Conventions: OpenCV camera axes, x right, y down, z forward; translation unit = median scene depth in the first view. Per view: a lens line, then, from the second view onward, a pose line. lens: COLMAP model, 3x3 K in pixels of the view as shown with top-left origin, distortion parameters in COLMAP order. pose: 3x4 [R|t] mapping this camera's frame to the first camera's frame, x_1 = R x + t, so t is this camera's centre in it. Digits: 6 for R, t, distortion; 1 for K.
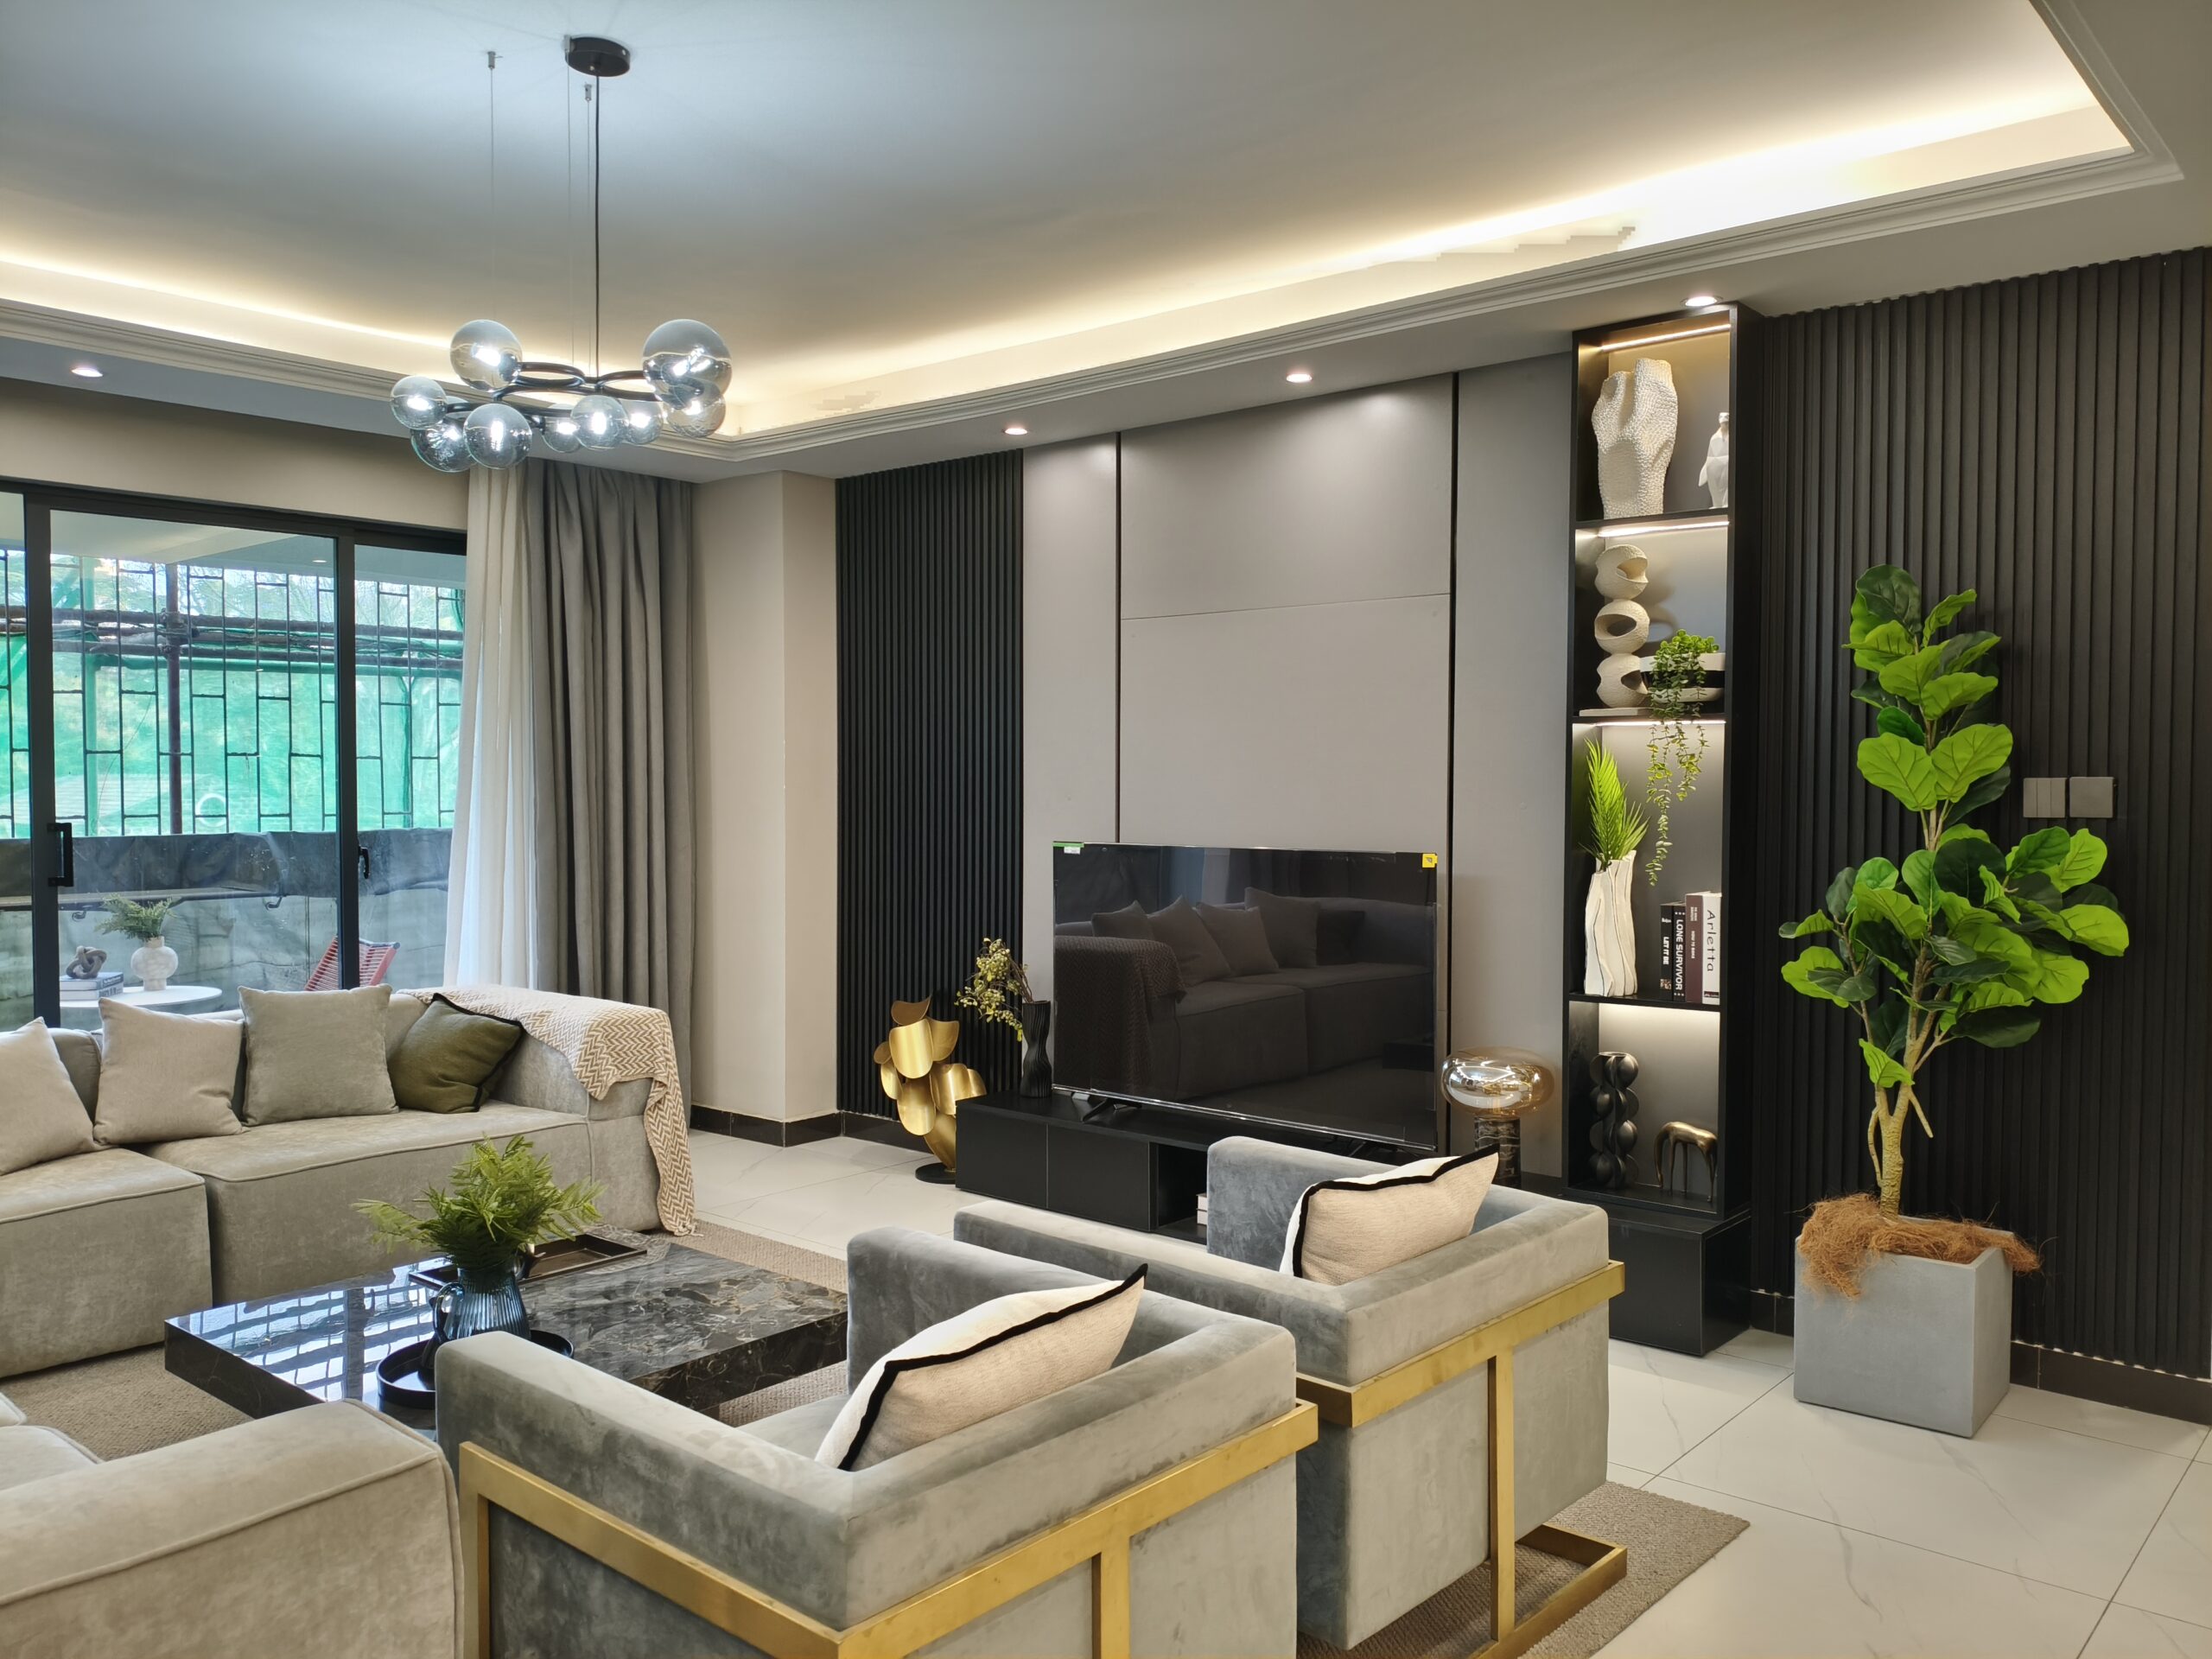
lens RADIAL K [[1692.3, 0, 1109.9], [0, 1692.3, 828.6], [0, 0, 1]] dist [0.062546, -0.111587]
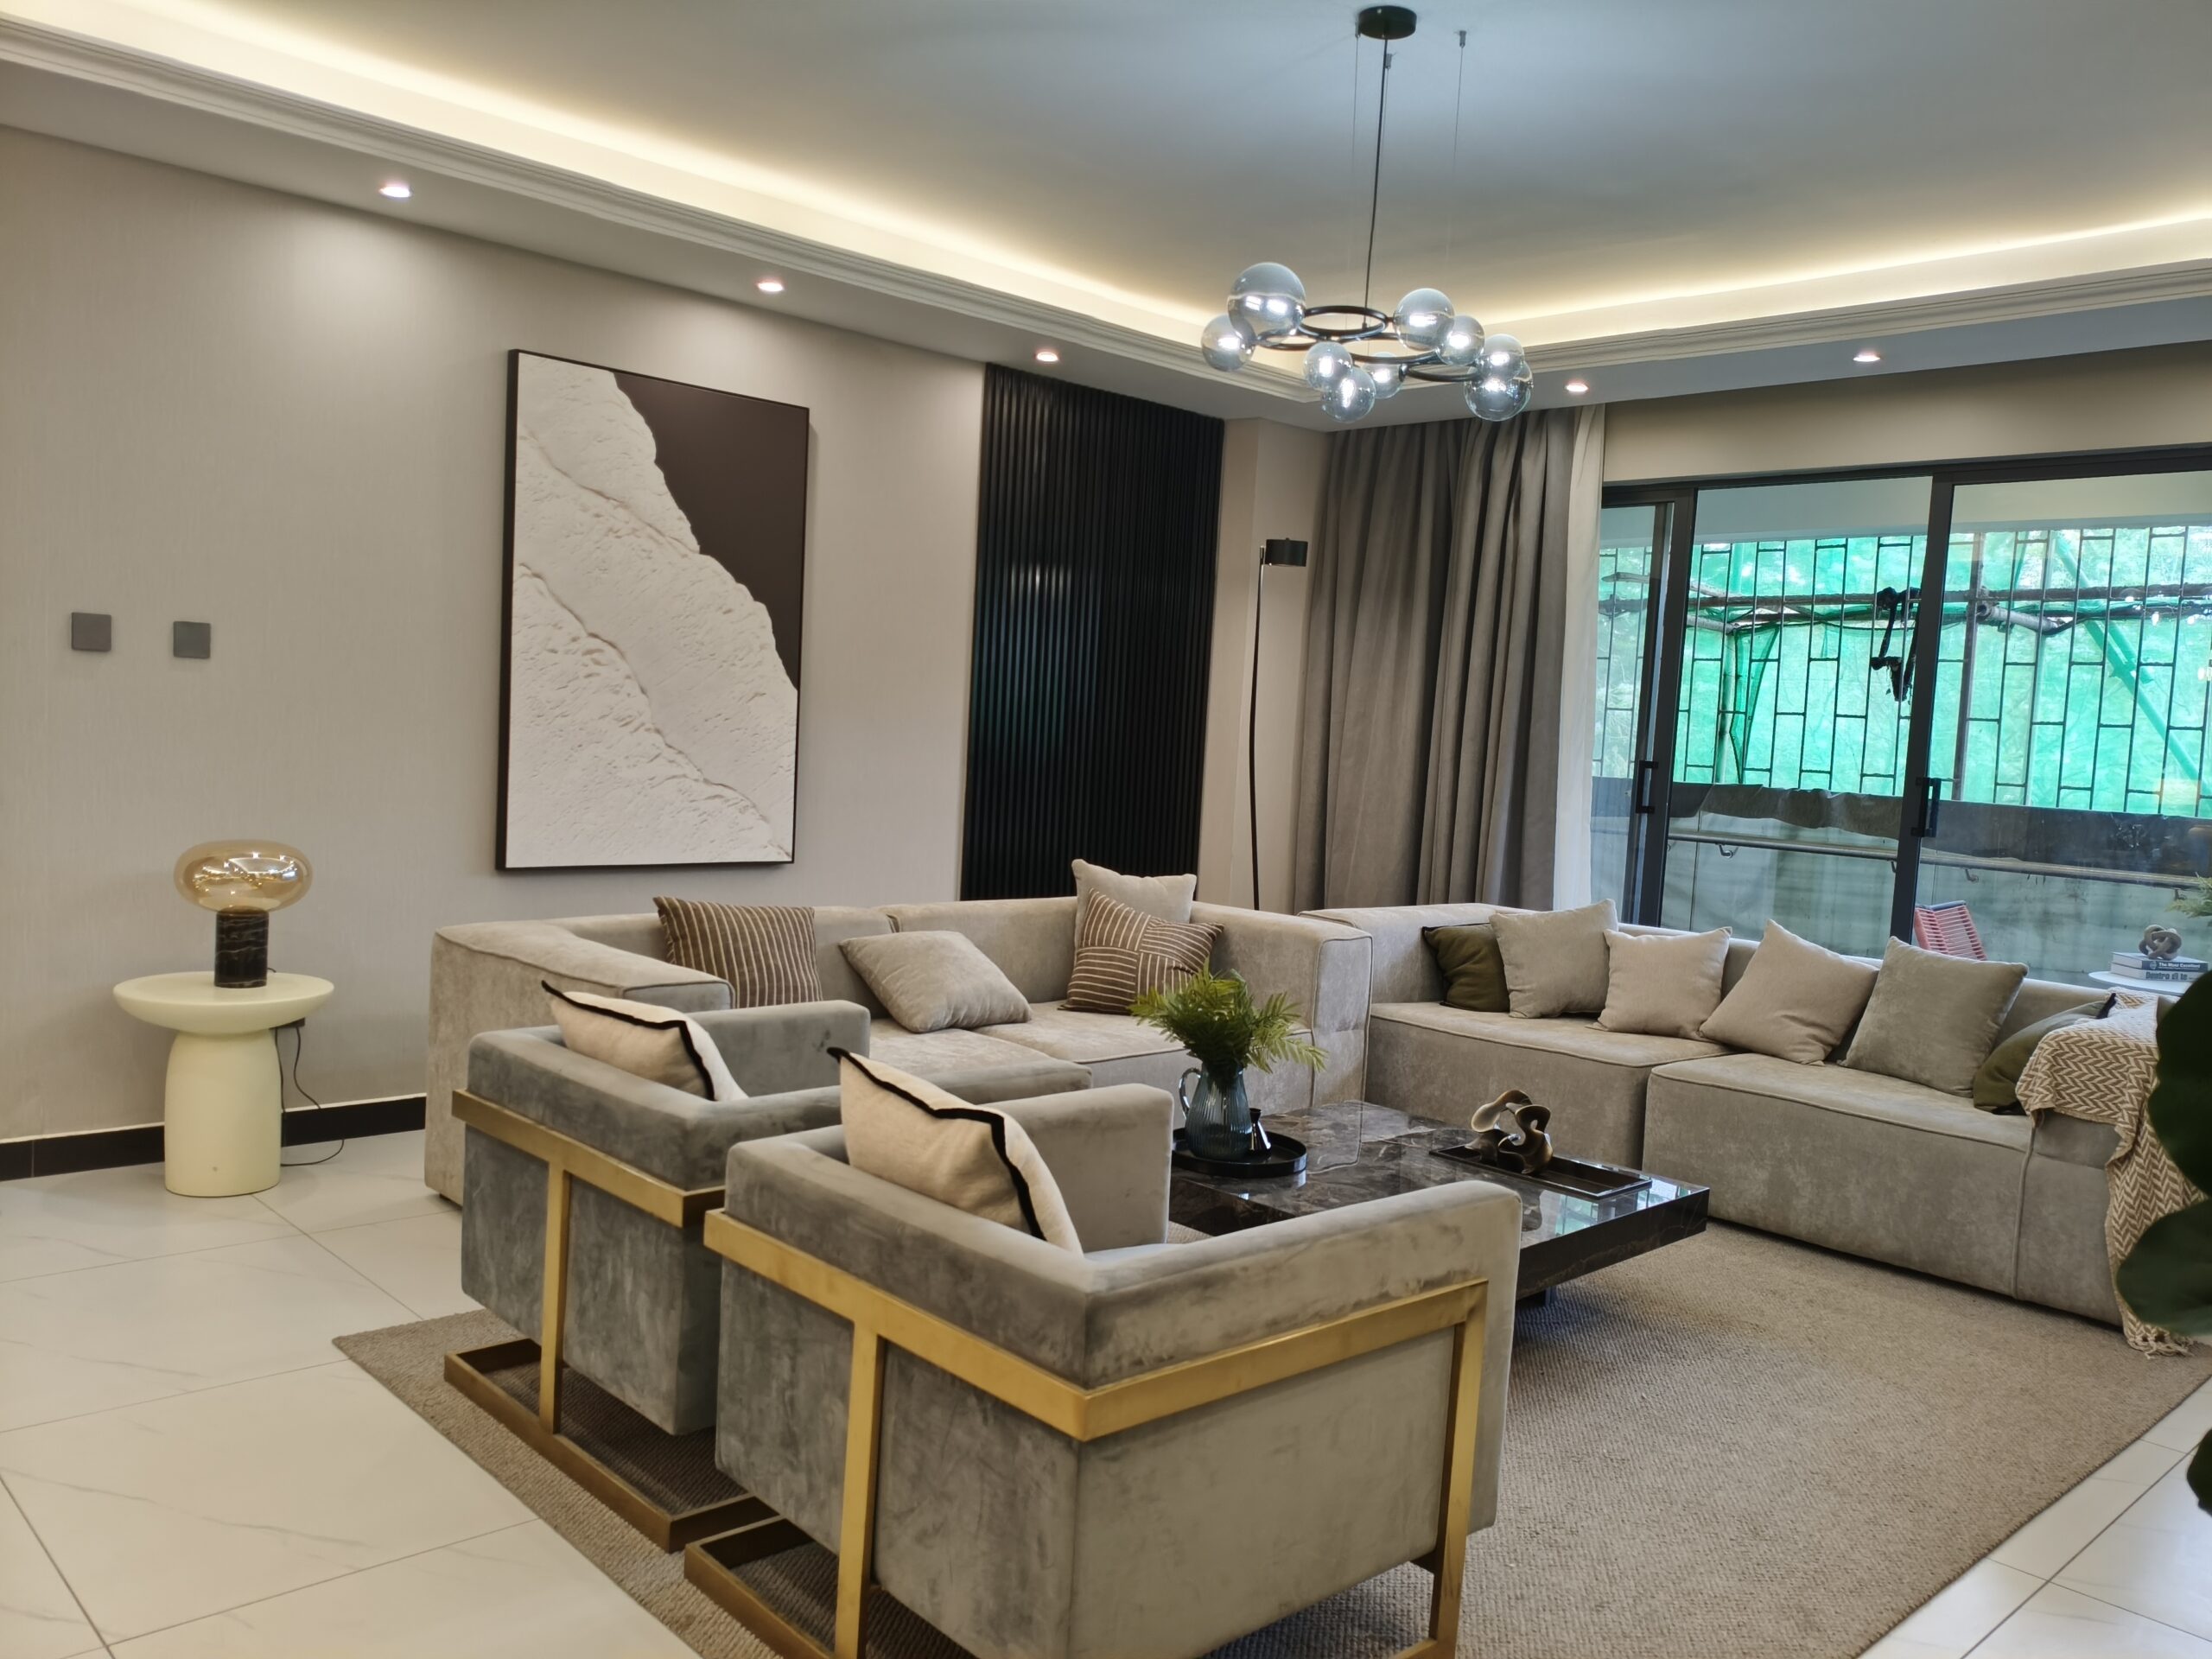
lens RADIAL K [[1706.9, 0, 1104.4], [0, 1706.9, 817.1], [0, 0, 1]] dist [0.028270, -0.051974]
pose [[-0.098831, 0.054136, -0.993631, 0.526382], [-0.088567, 0.994078, 0.062970, -0.002373], [0.991155, 0.094226, -0.093451, 0.589309]]
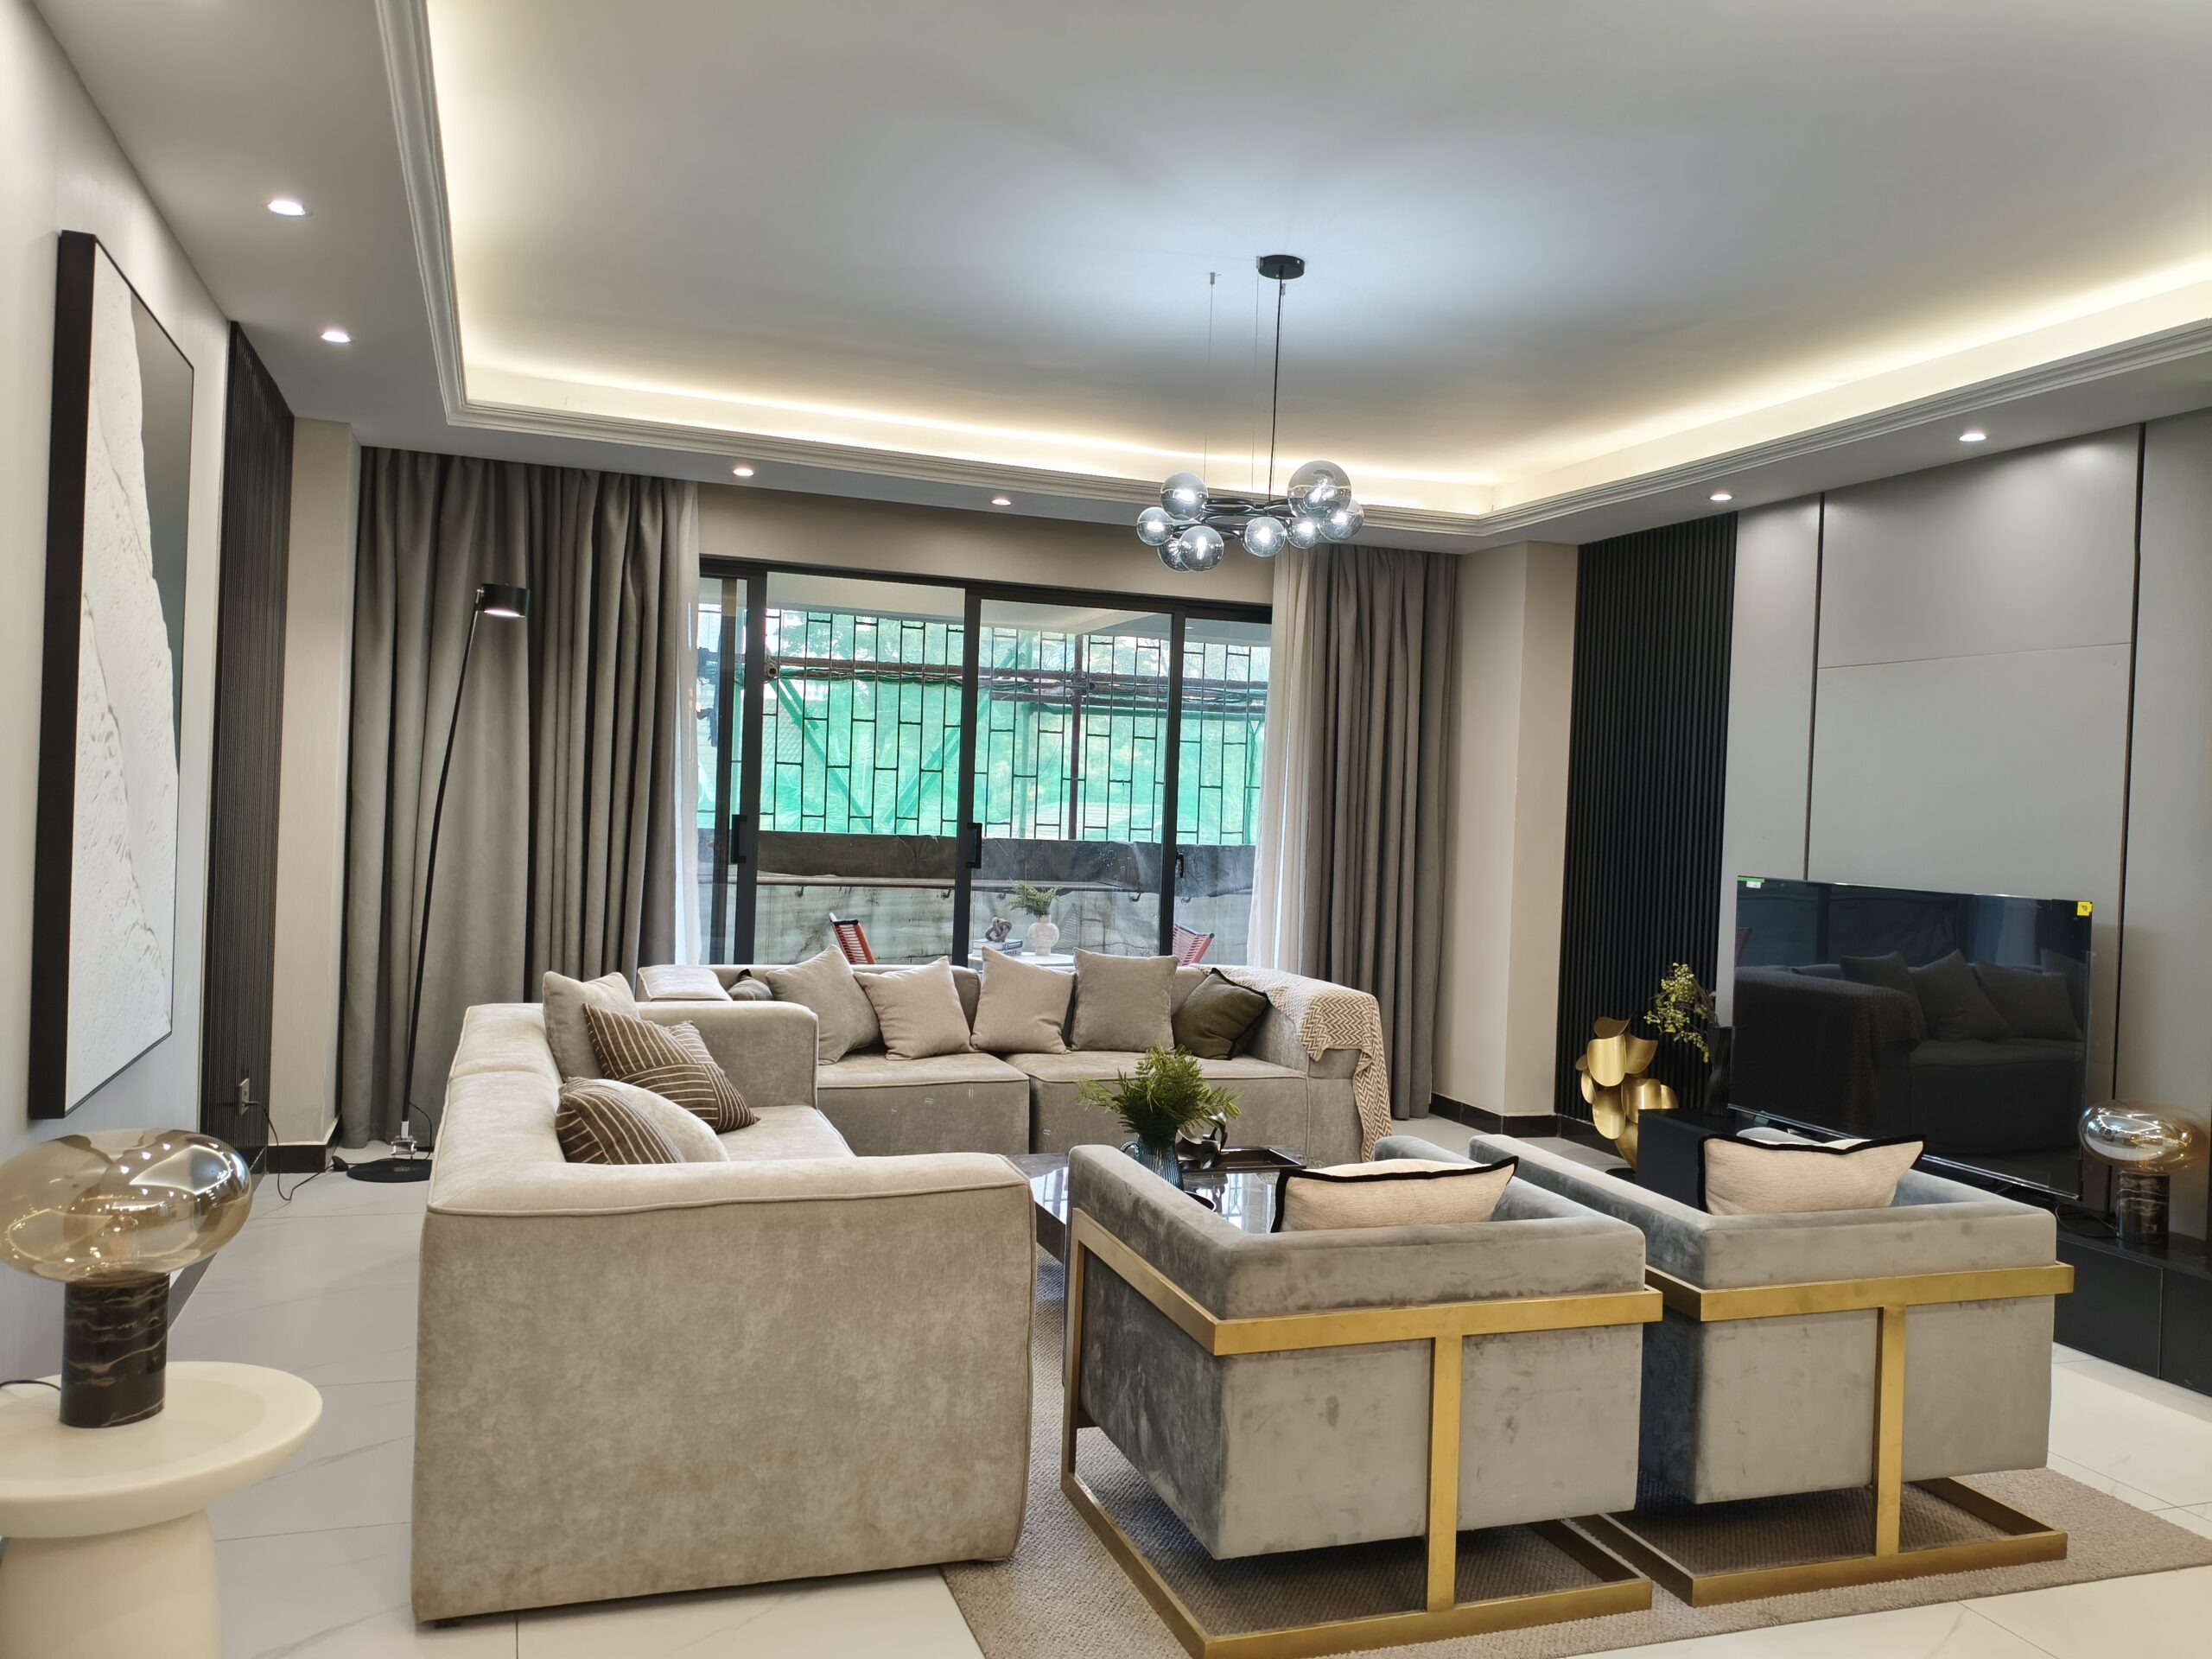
lens RADIAL K [[1692.3, 0, 1109.9], [0, 1692.3, 828.6], [0, 0, 1]] dist [0.062546, -0.111587]
pose [[0.864362, 0.039487, -0.501317, 0.173461], [-0.053508, 0.998475, -0.013612, 0.014349], [0.500015, 0.038590, 0.865157, -0.142283]]
